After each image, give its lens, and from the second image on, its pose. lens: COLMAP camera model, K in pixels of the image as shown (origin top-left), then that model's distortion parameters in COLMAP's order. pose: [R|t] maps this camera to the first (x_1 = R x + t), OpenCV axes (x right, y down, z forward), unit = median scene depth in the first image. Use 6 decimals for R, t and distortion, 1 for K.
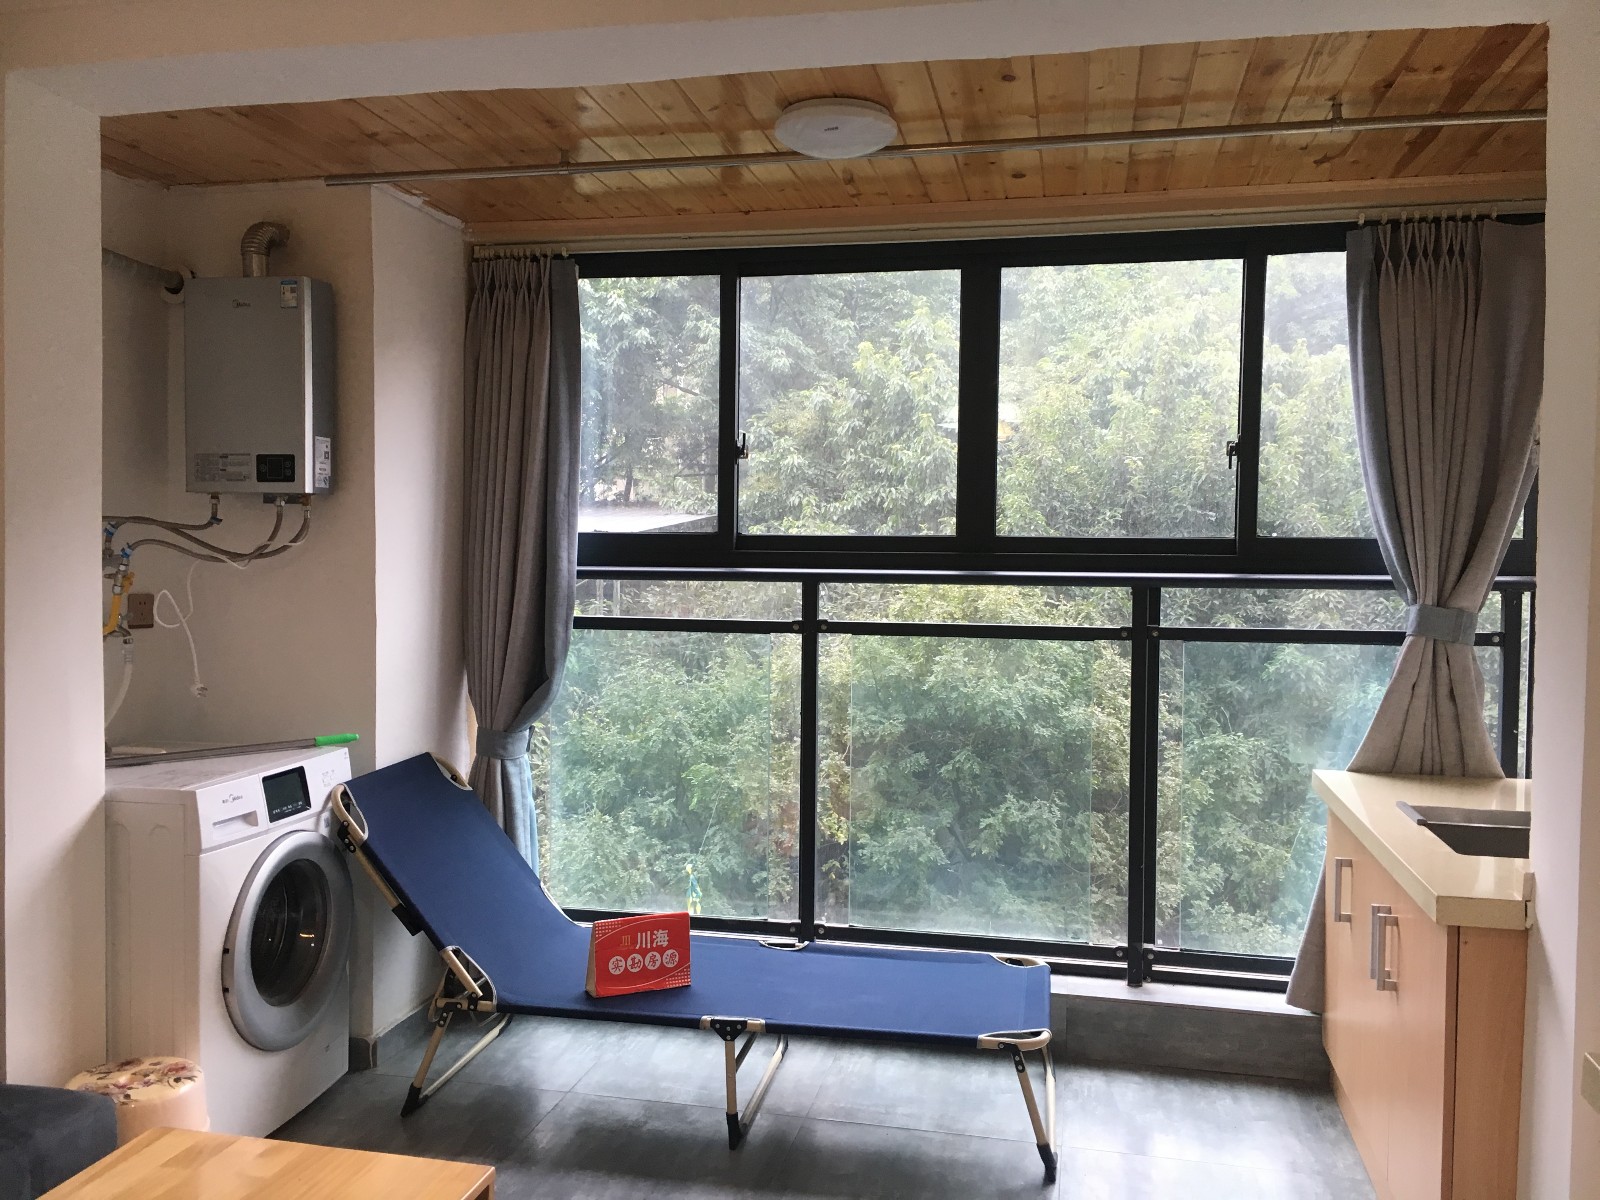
lens RADIAL K [[1354.9, 0, 799.5], [0, 1354.9, 591.6], [0, 0, 1]] dist [0.092702, -0.130124]
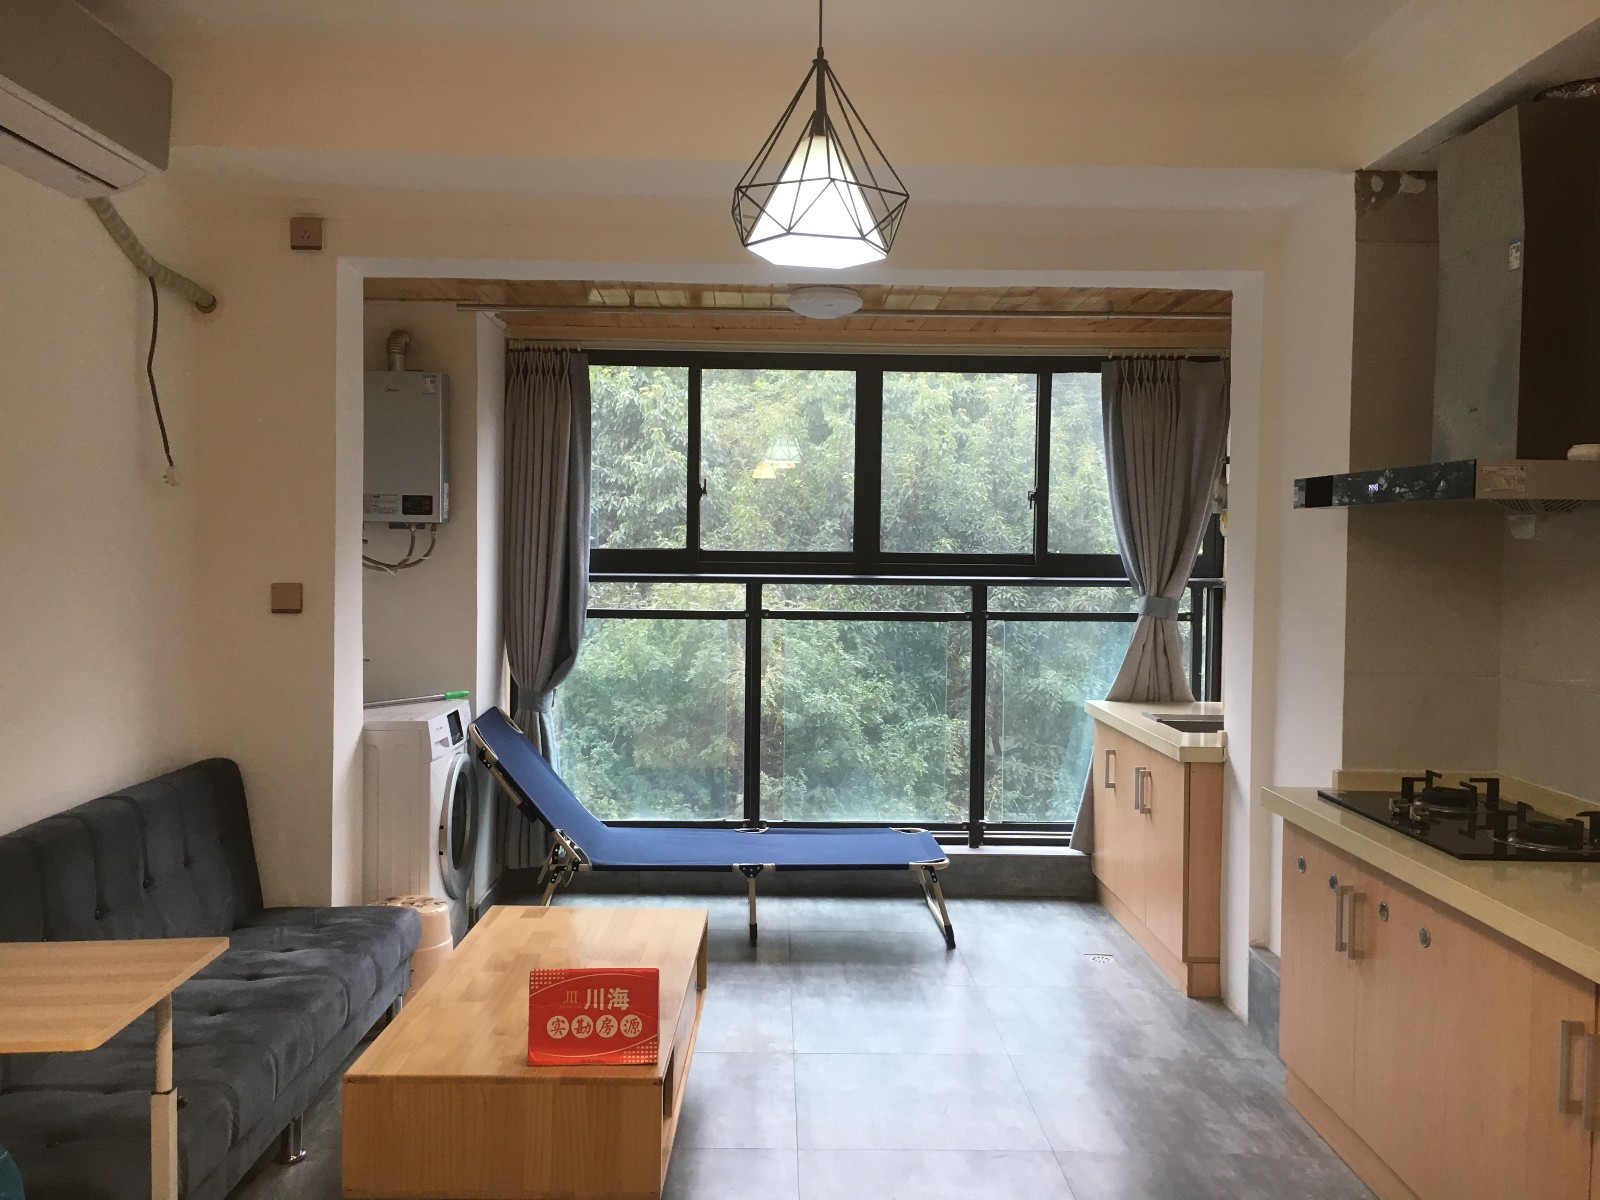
lens RADIAL K [[1354.9, 0, 804.8], [0, 1354.9, 590.3], [0, 0, 1]] dist [0.092702, -0.130124]
pose [[0.972437, -0.005168, 0.233110, -0.292306], [0.006076, 0.999976, -0.003178, 0.005370], [-0.233088, 0.004507, 0.972445, -0.434551]]
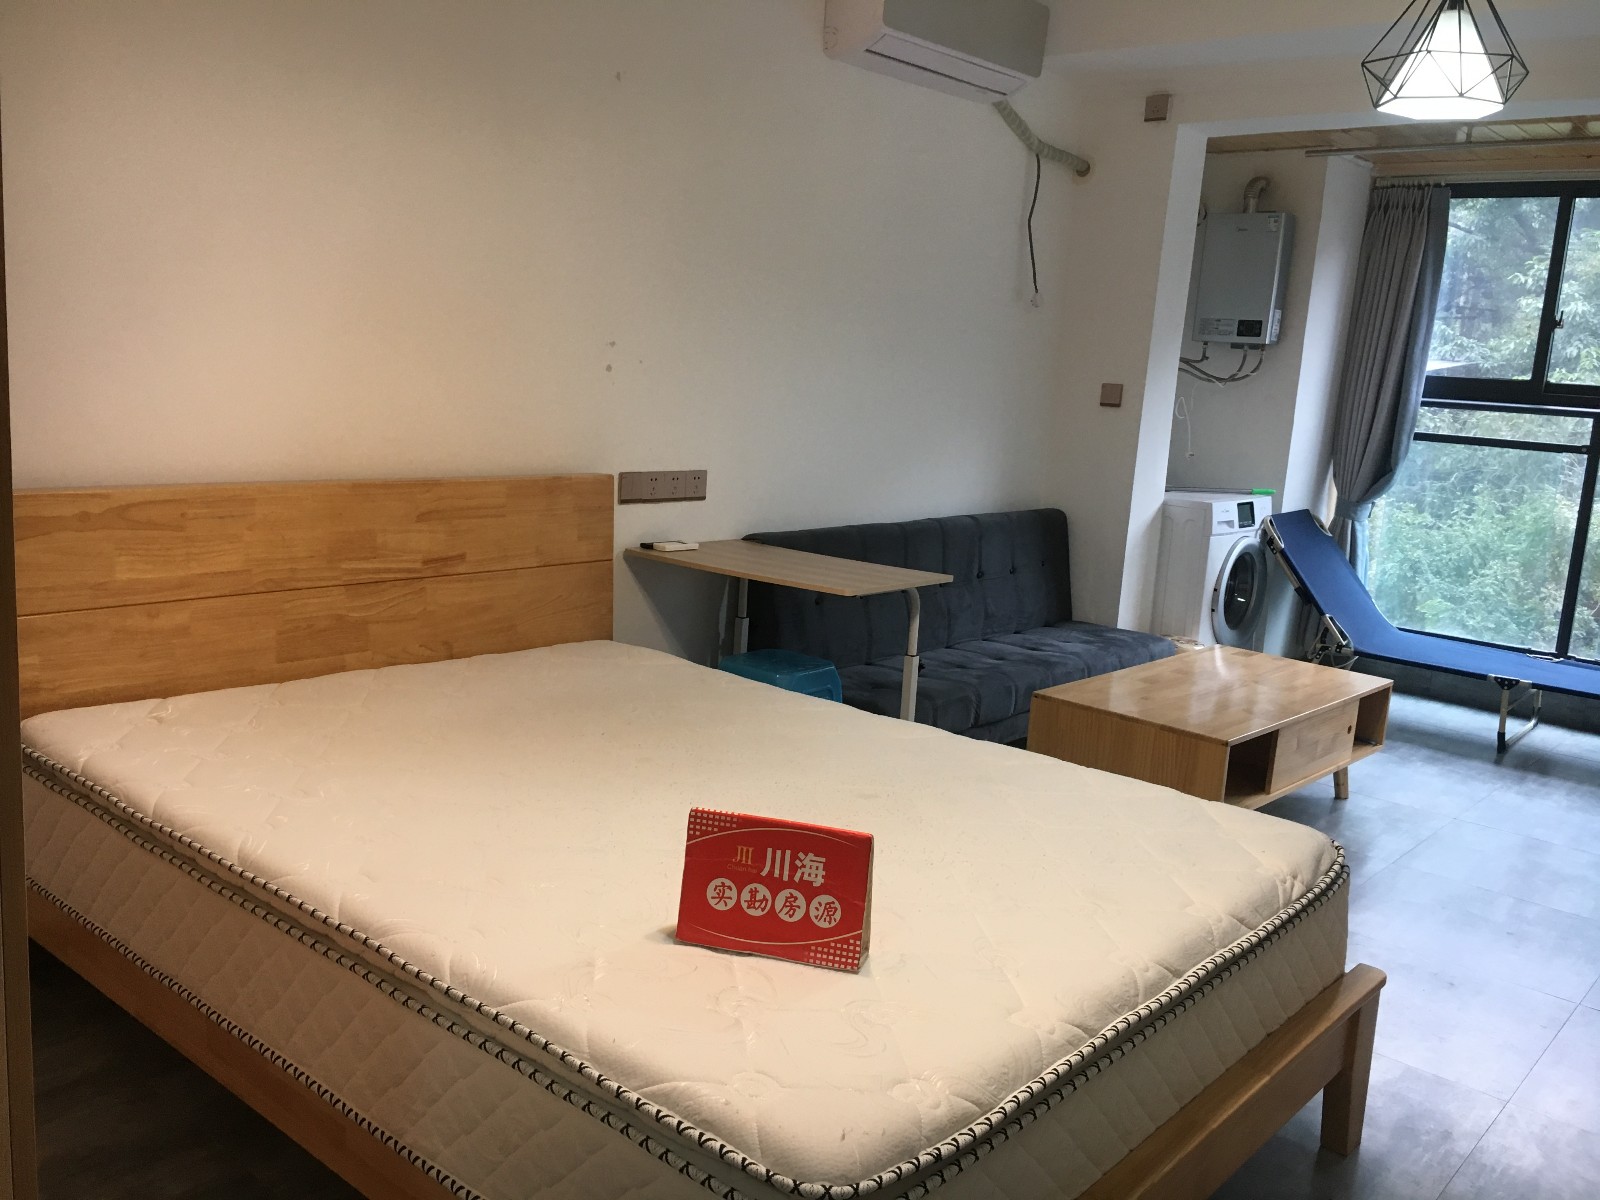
lens RADIAL K [[1354.9, 0, 797.5], [0, 1354.9, 590.2], [0, 0, 1]] dist [0.092702, -0.130124]
pose [[0.874106, 0.130418, -0.467900, -0.030768], [-0.074017, 0.987794, 0.137055, 0.036179], [0.480063, -0.085168, 0.873090, -0.714793]]
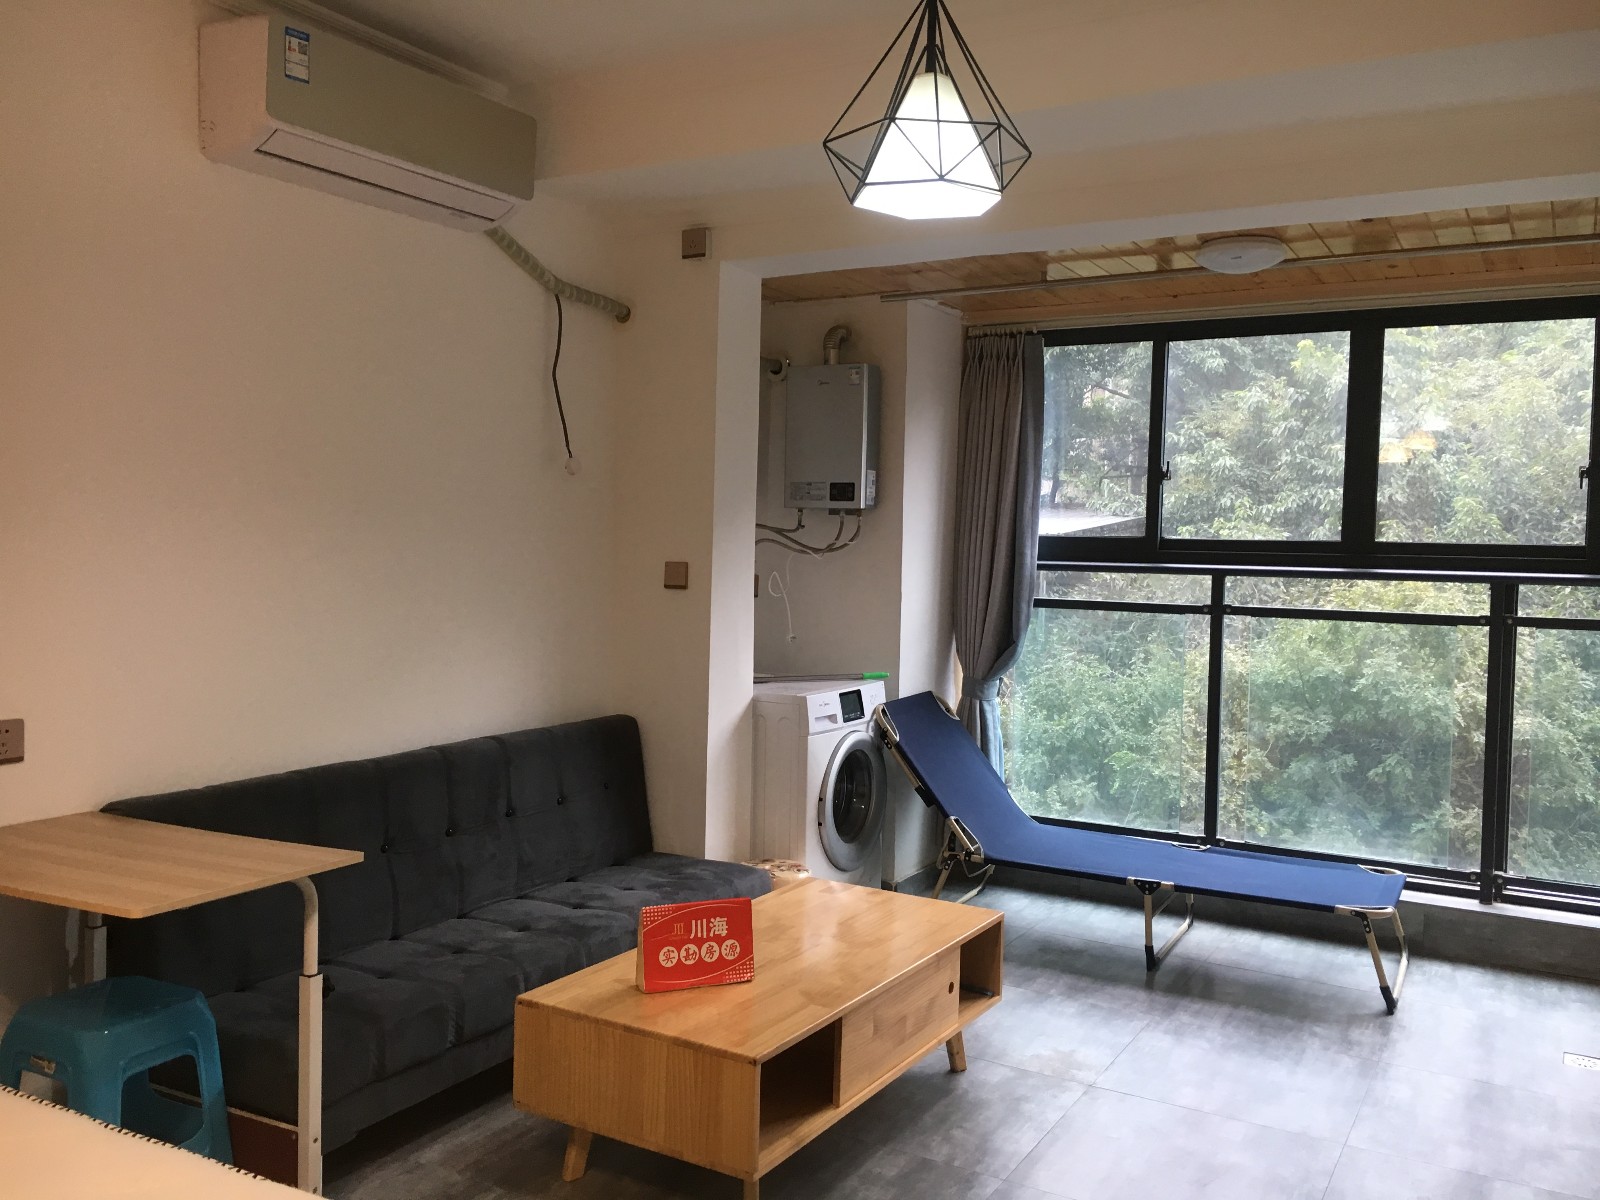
lens RADIAL K [[1354.9, 0, 800.3], [0, 1354.9, 591.0], [0, 0, 1]] dist [0.092702, -0.130124]
pose [[0.953356, 0.022422, -0.301015, 0.020721], [-0.022462, 0.999742, 0.003326, 0.013121], [0.301011, 0.003590, 0.953614, -0.388258]]
